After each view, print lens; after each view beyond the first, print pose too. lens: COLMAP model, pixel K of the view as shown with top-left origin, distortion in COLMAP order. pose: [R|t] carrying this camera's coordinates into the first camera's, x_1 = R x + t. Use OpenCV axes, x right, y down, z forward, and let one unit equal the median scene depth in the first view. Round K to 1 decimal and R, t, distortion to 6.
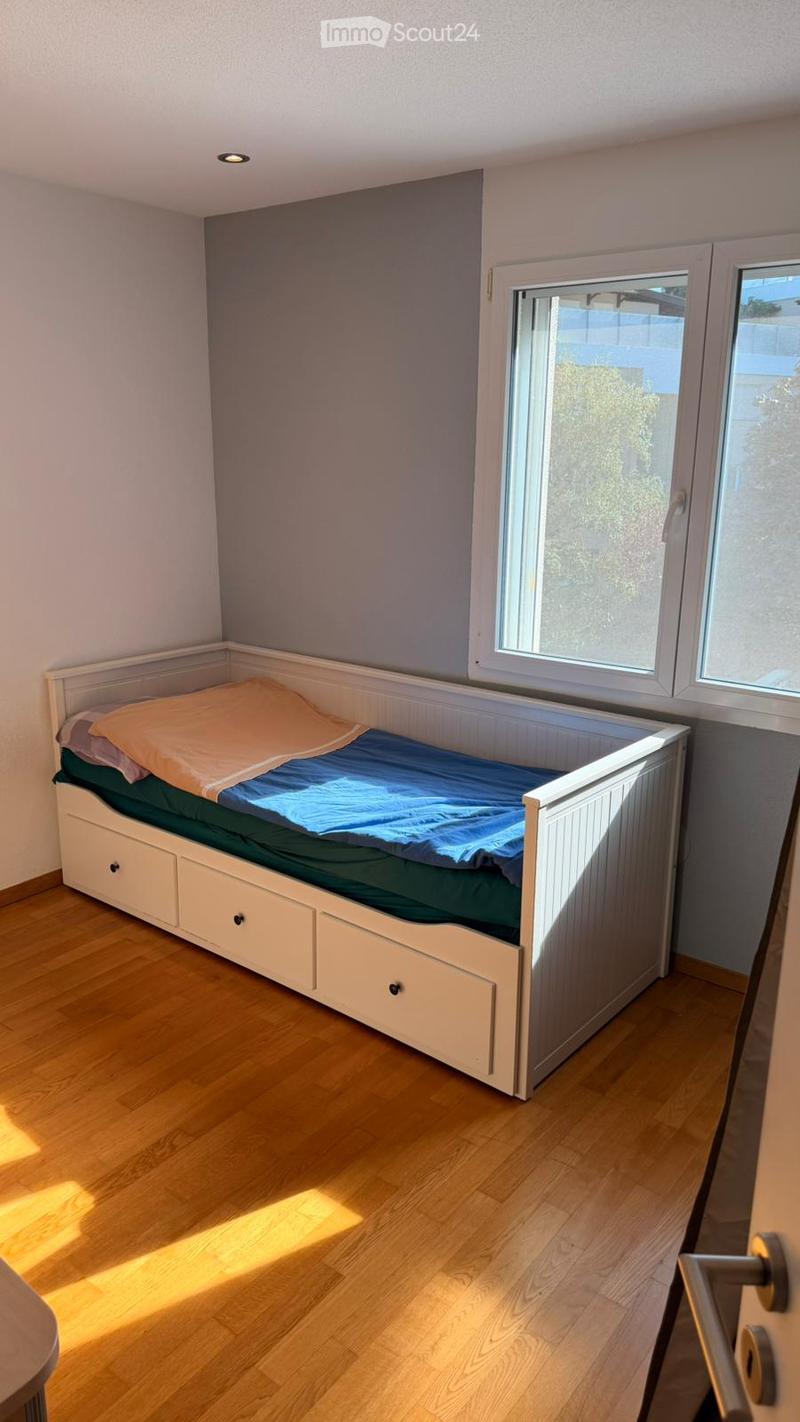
lens RADIAL K [[993.1, 0, 398.7], [0, 993.1, 710.6], [0, 0, 1]] dist [0.004296, 0.001097]
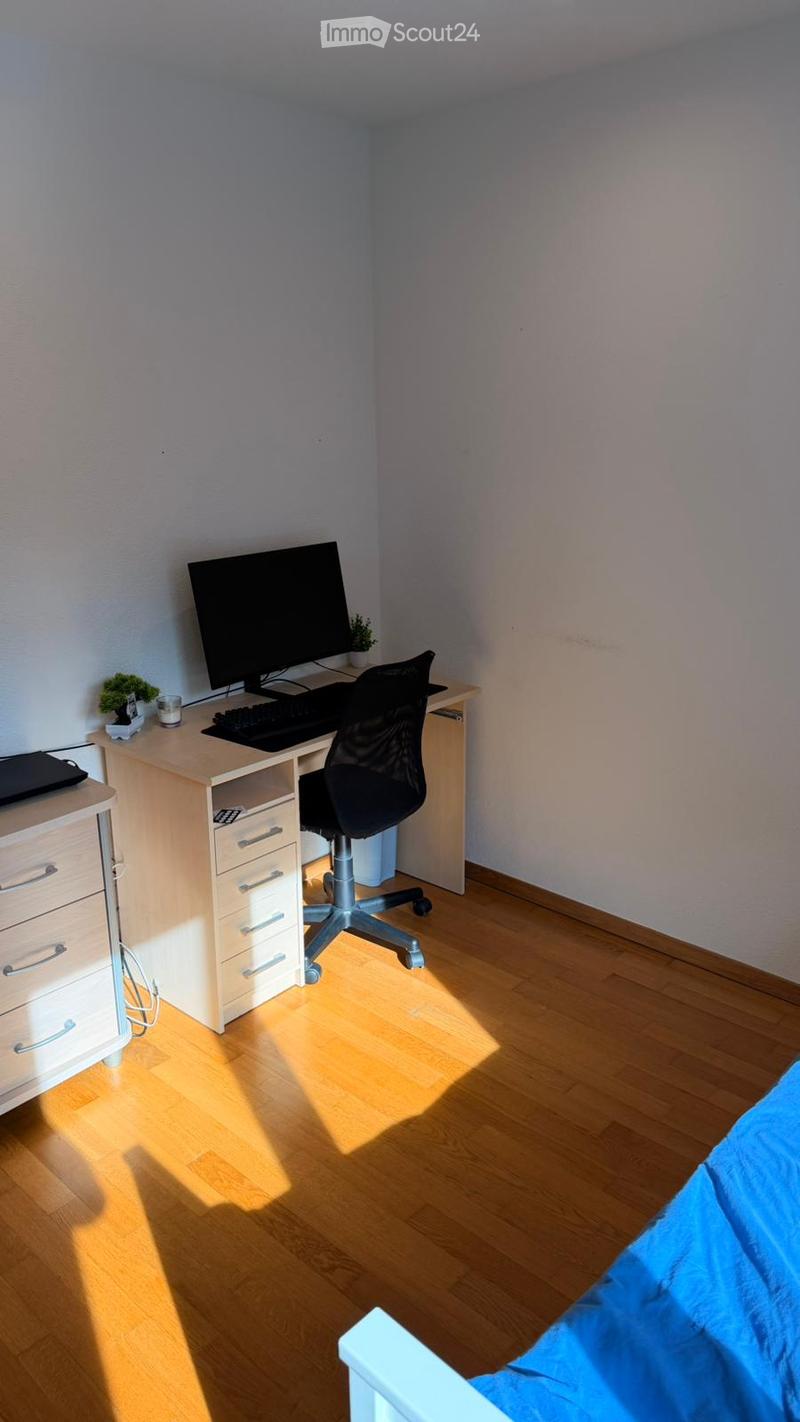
lens RADIAL K [[993.1, 0, 398.4], [0, 993.1, 709.3], [0, 0, 1]] dist [0.004296, 0.001097]
pose [[-0.096240, 0.271879, -0.957507, 0.431658], [-0.254394, 0.923305, 0.287737, -0.231980], [0.962300, 0.271275, -0.019695, 1.000474]]
